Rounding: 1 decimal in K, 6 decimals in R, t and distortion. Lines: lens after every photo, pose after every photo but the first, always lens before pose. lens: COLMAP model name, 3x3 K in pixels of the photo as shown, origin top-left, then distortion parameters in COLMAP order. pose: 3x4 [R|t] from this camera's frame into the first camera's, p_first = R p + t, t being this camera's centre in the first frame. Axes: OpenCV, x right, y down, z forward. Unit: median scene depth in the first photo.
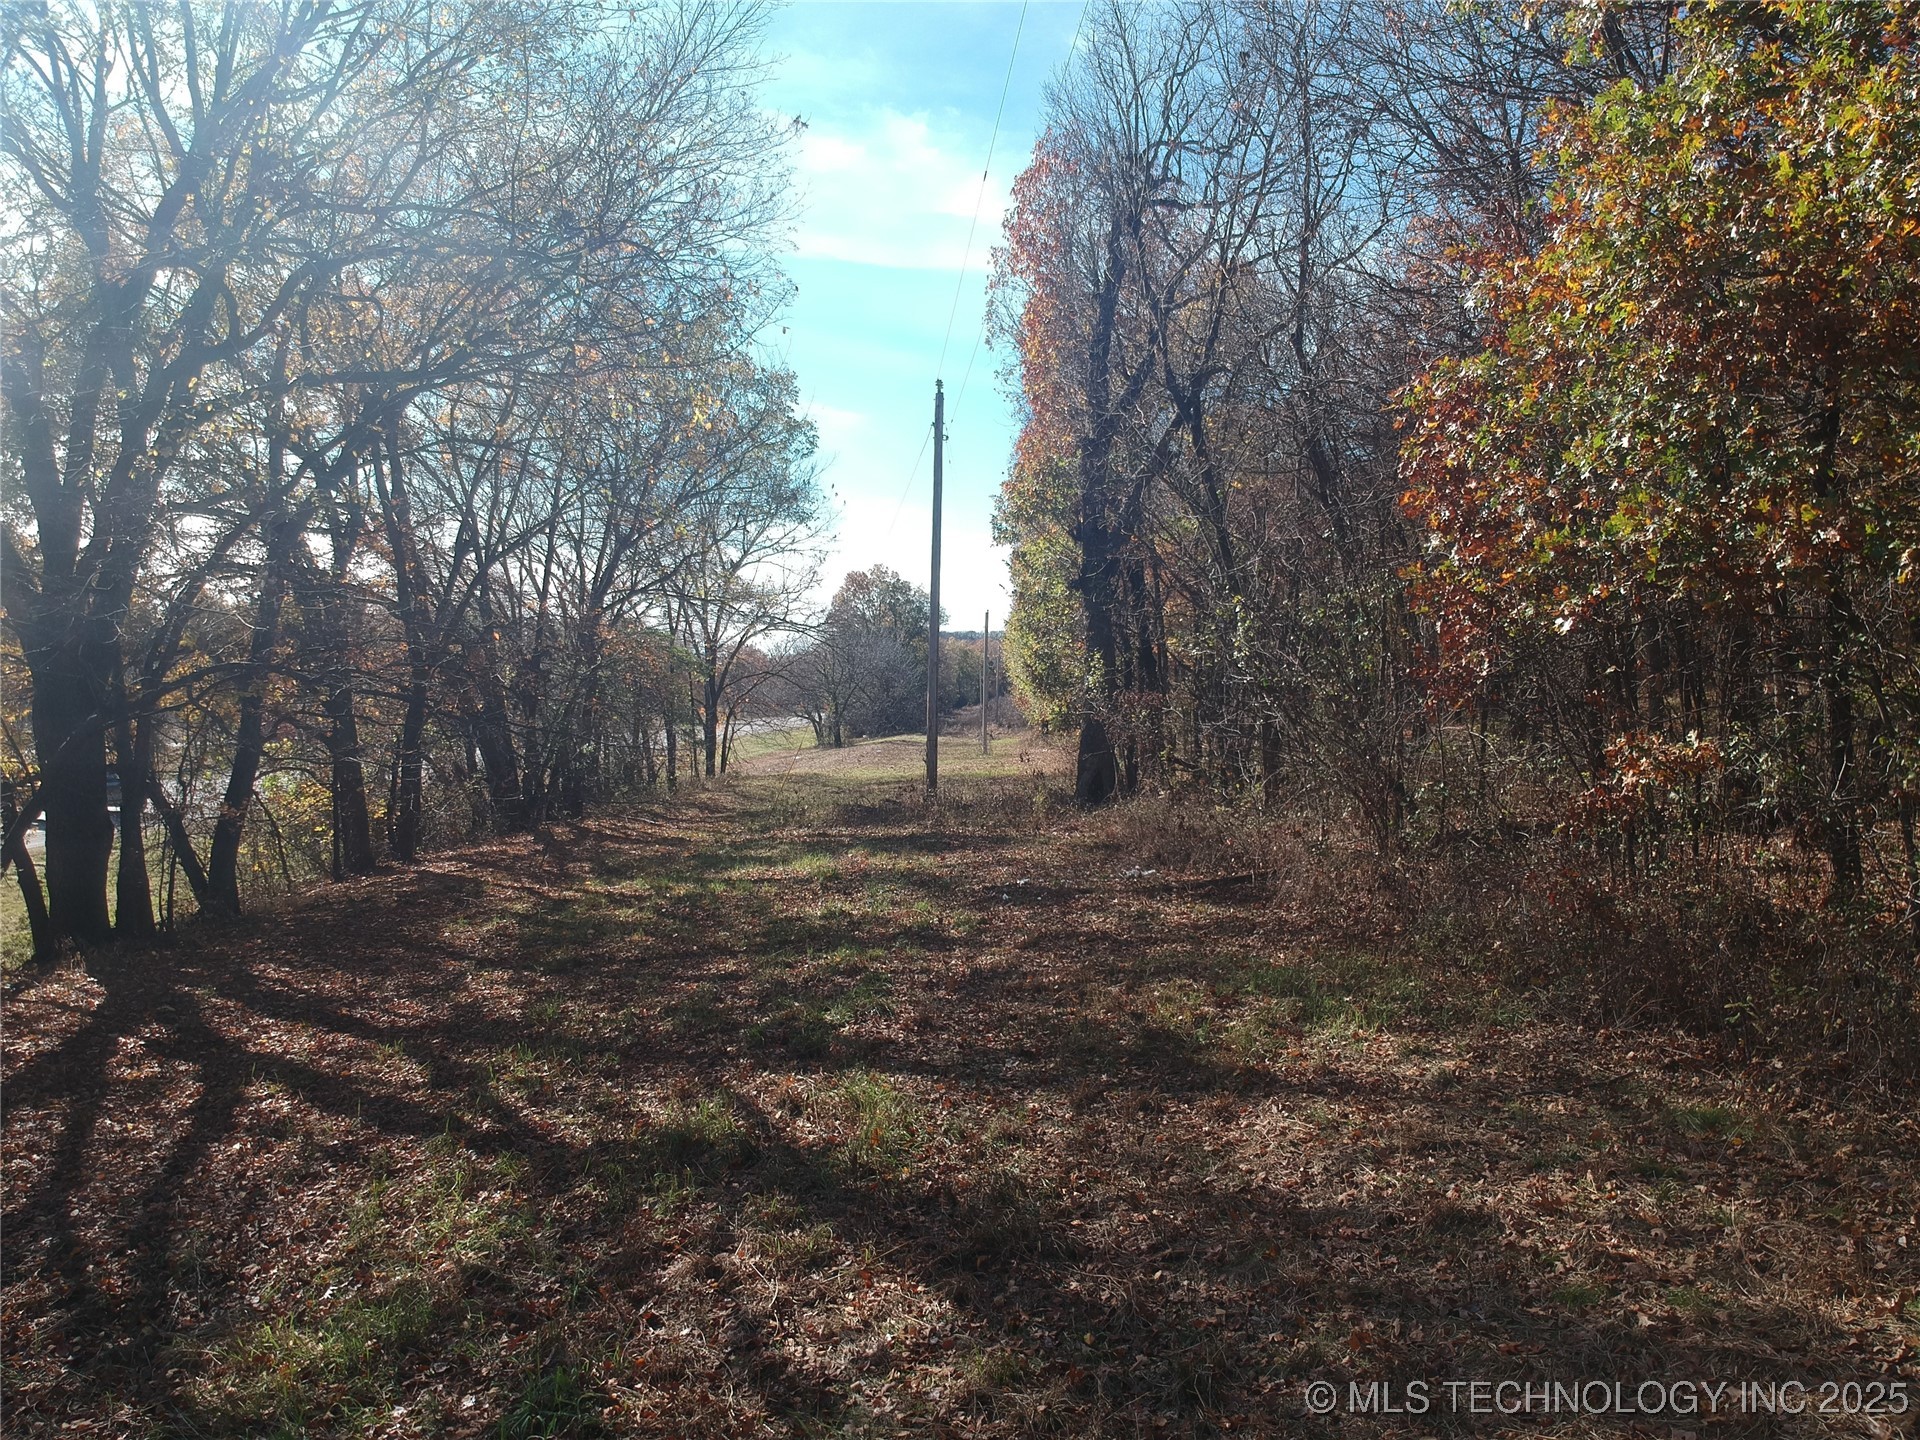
lens RADIAL K [[1421.5, 0, 972.7], [0, 1421.5, 722.6], [0, 0, 1]] dist [0.078053, -0.136118]
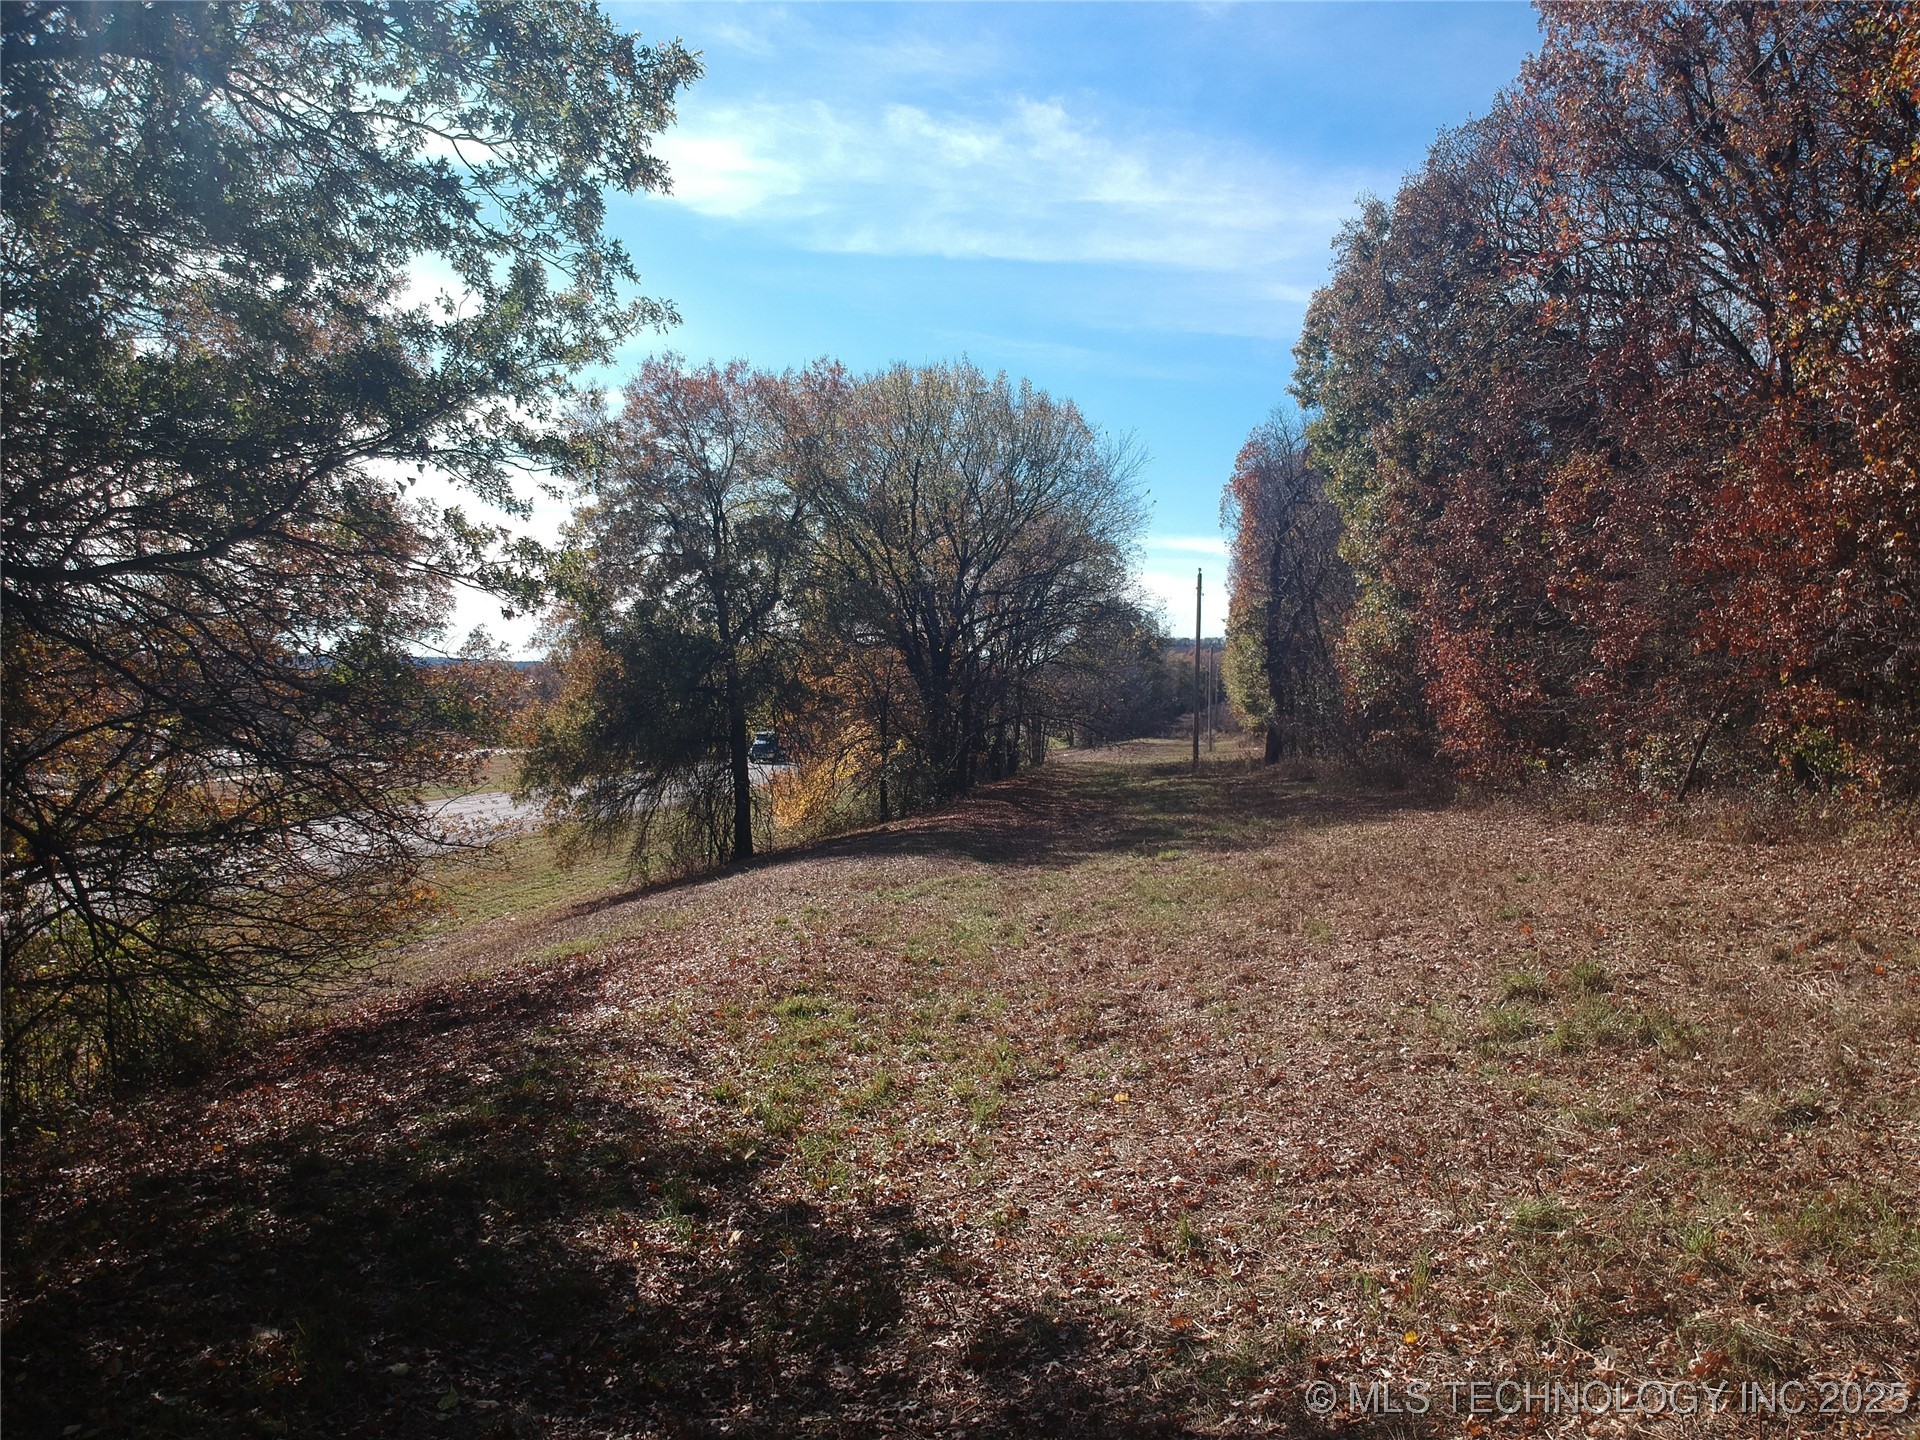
lens RADIAL K [[1421.5, 0, 969.9], [0, 1421.5, 716.4], [0, 0, 1]] dist [0.078053, -0.136118]
pose [[0.988840, 0.000421, -0.148983, -0.037286], [-0.001718, 0.999962, -0.008578, 0.001462], [0.148974, 0.008738, 0.988803, -0.926146]]
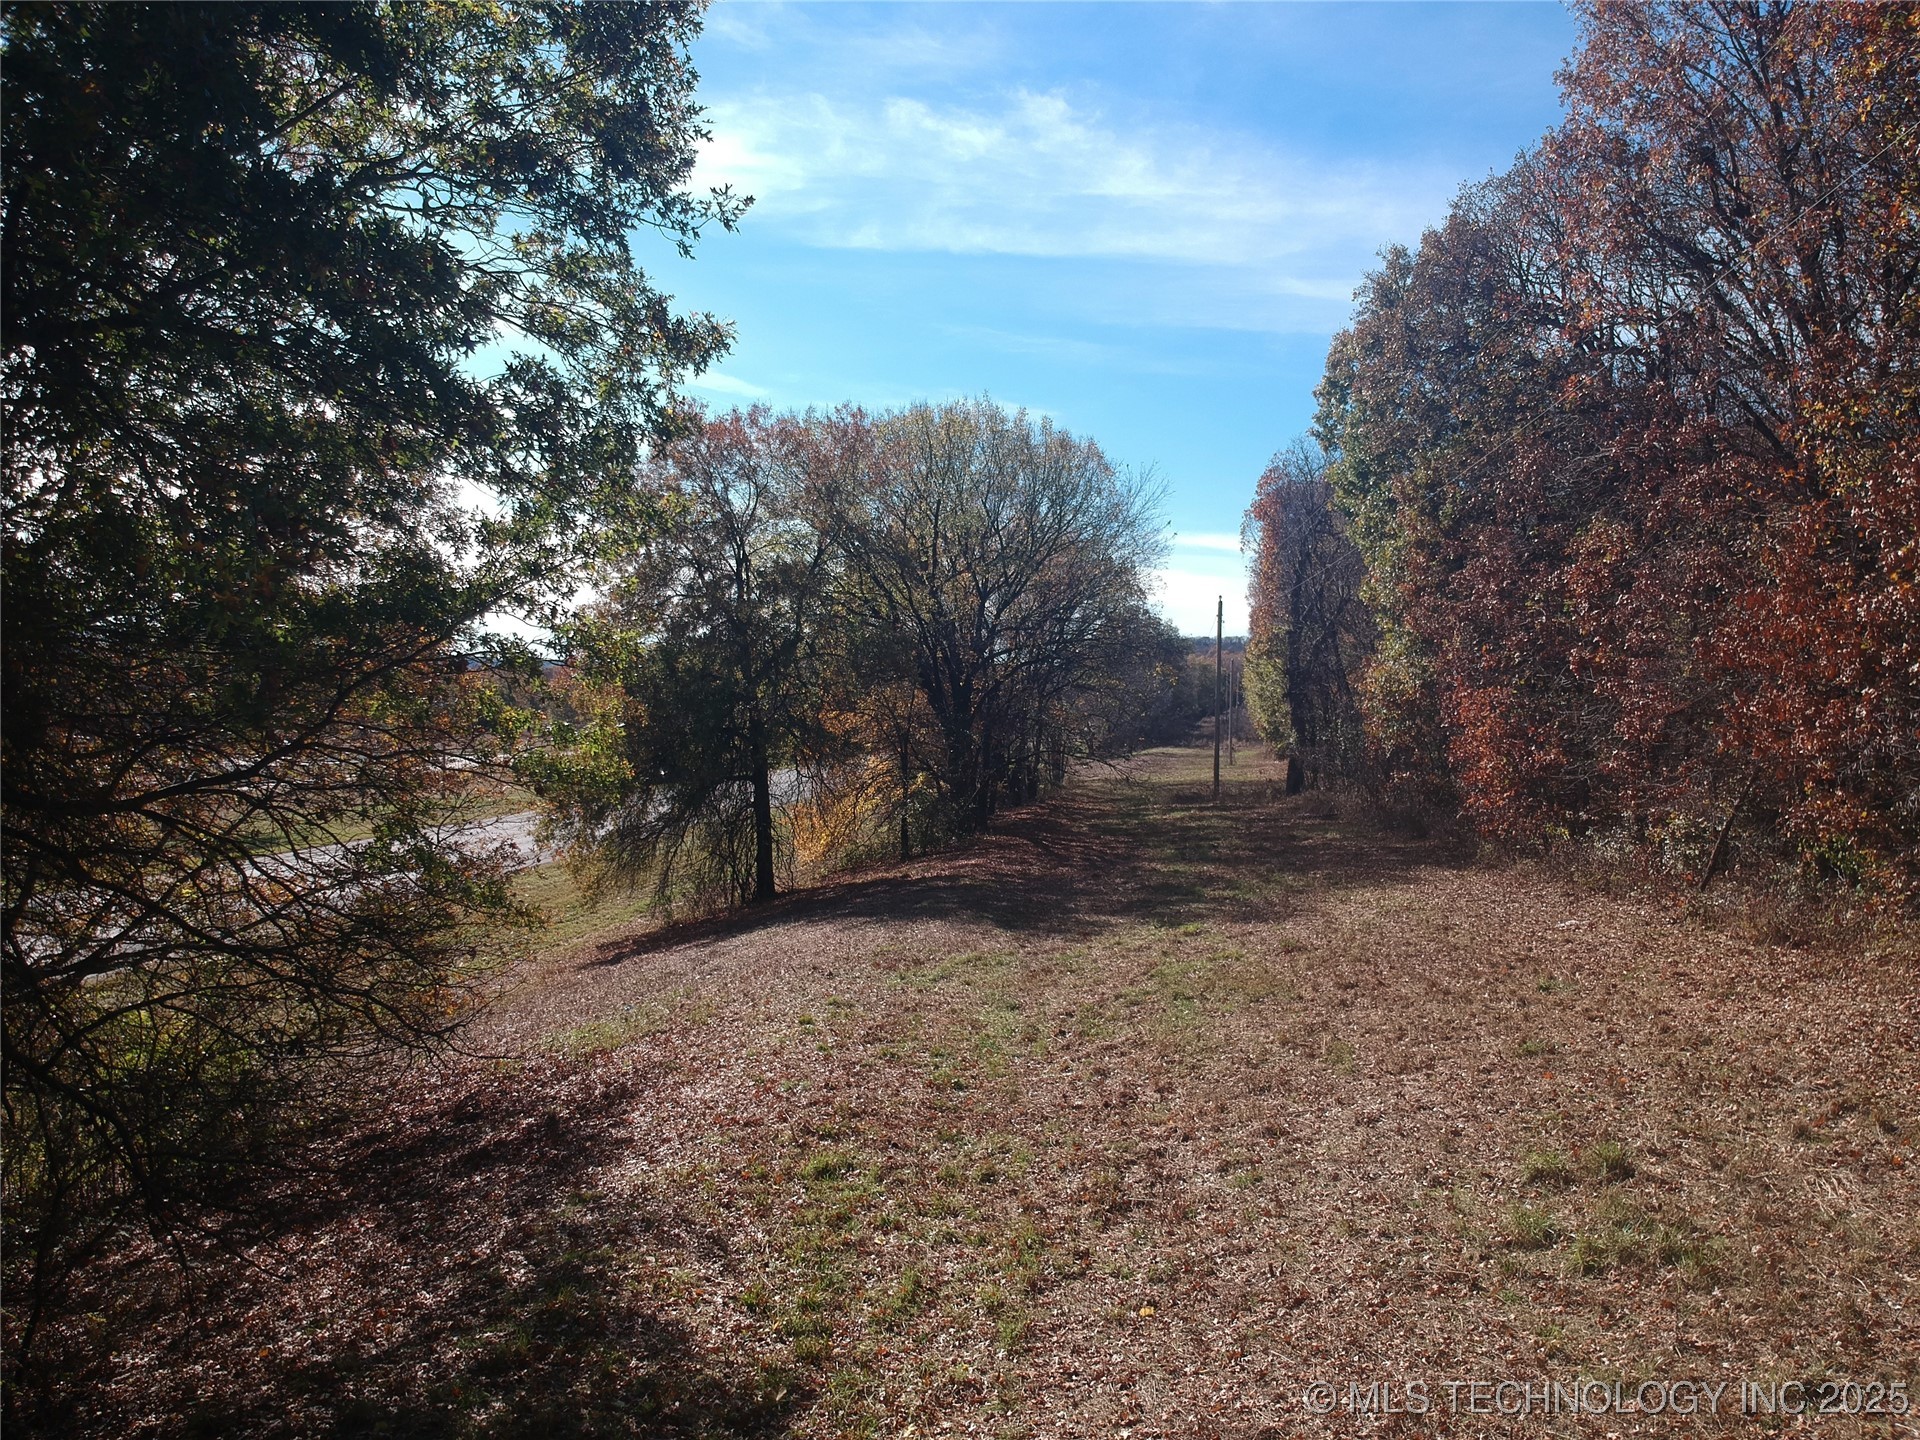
lens RADIAL K [[1421.5, 0, 969.9], [0, 1421.5, 716.8], [0, 0, 1]] dist [0.078053, -0.136118]
pose [[0.986669, 0.000015, -0.162743, -0.037824], [-0.001207, 0.999973, -0.007224, -0.033156], [0.162738, 0.007324, 0.986642, -0.929835]]
